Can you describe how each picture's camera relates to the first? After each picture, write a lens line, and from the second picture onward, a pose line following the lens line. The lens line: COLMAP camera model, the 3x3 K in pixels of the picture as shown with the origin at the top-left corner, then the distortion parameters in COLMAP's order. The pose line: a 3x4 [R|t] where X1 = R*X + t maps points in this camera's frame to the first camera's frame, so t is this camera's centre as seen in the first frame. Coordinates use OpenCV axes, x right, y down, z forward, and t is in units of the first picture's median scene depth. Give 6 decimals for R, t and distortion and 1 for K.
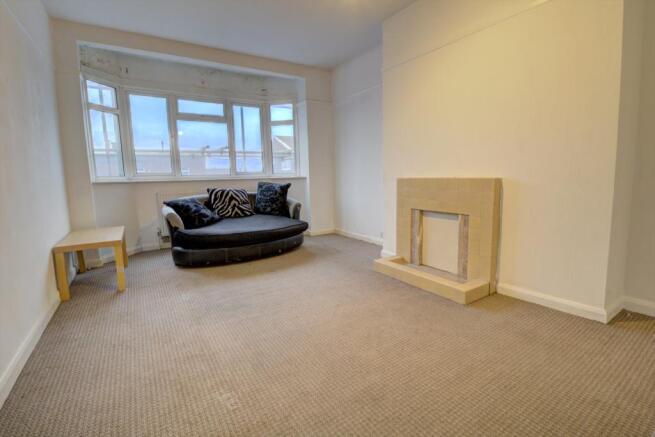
lens RADIAL K [[308.4, 0, 327.7], [0, 308.4, 216.6], [0, 0, 1]] dist [-0.015857, -0.000814]
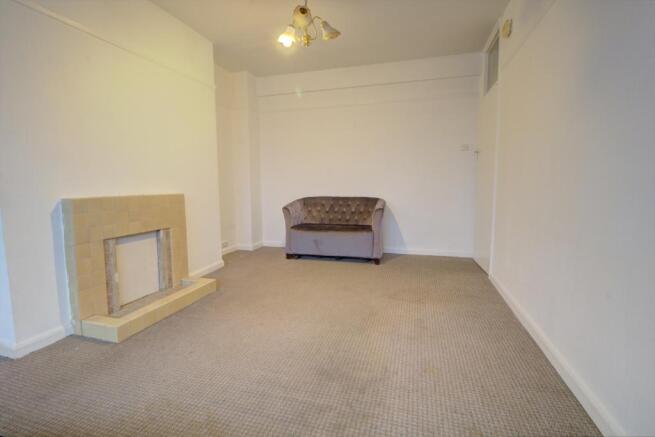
lens RADIAL K [[308.4, 0, 326.3], [0, 308.4, 215.9], [0, 0, 1]] dist [-0.015857, -0.000814]
pose [[-0.662306, -0.031518, 0.748570, -0.705932], [0.142160, 0.975679, 0.166858, -0.144446], [-0.735623, 0.216928, -0.641717, 1.225760]]
